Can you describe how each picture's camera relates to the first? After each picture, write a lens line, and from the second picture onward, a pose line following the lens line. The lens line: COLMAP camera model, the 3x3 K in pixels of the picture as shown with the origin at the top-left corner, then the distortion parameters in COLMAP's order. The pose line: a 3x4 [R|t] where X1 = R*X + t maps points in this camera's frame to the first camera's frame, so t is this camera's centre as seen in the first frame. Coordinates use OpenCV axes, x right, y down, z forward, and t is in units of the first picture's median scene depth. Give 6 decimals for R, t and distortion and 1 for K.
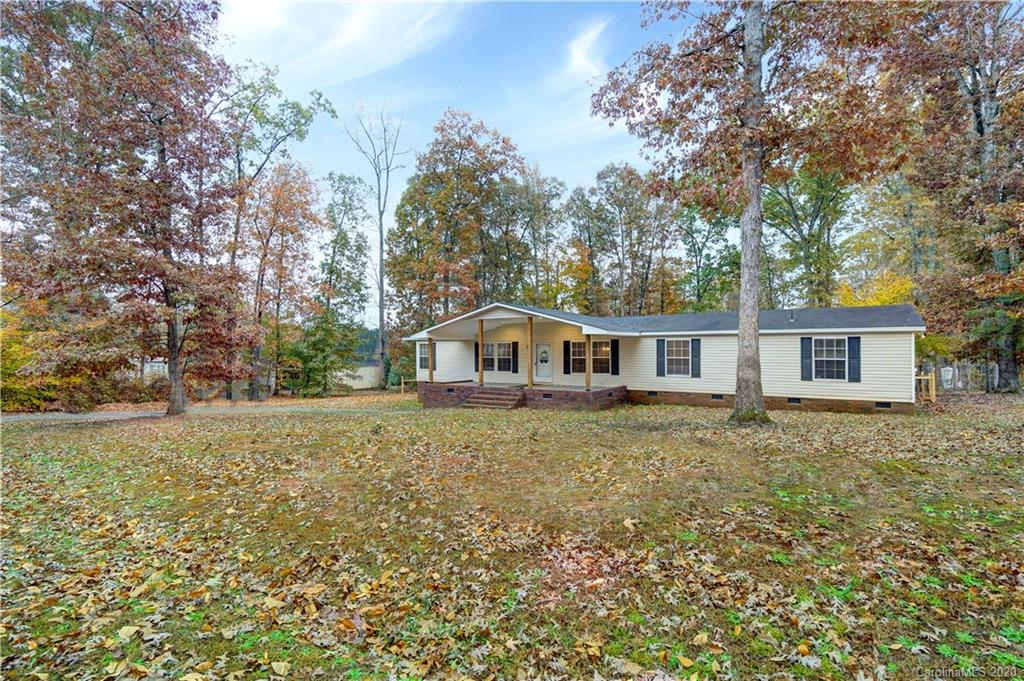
lens RADIAL K [[512.2, 0, 509.3], [0, 512.2, 336.6], [0, 0, 1]] dist [-0.000268, 0.002847]
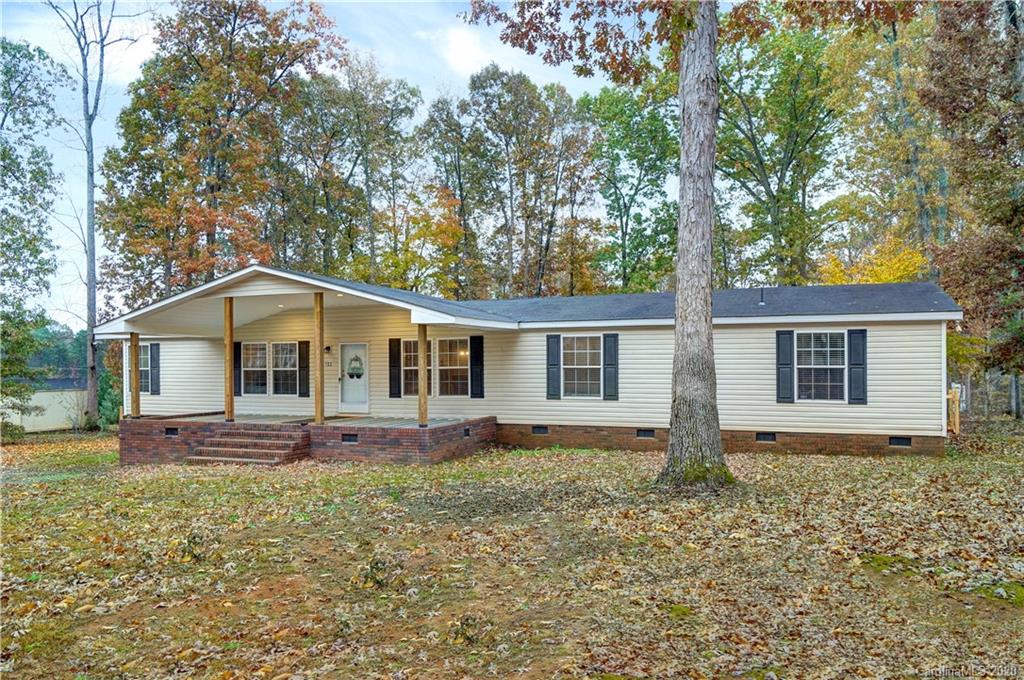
lens RADIAL K [[748.1, 0, 512.8], [0, 748.1, 342.6], [0, 0, 1]] dist [0.008308, -0.006307]
pose [[0.980787, 0.002114, 0.195072, 0.049014], [-0.001150, 0.999987, -0.005054, 0.010280], [-0.195080, 0.004733, 0.980776, 0.102973]]
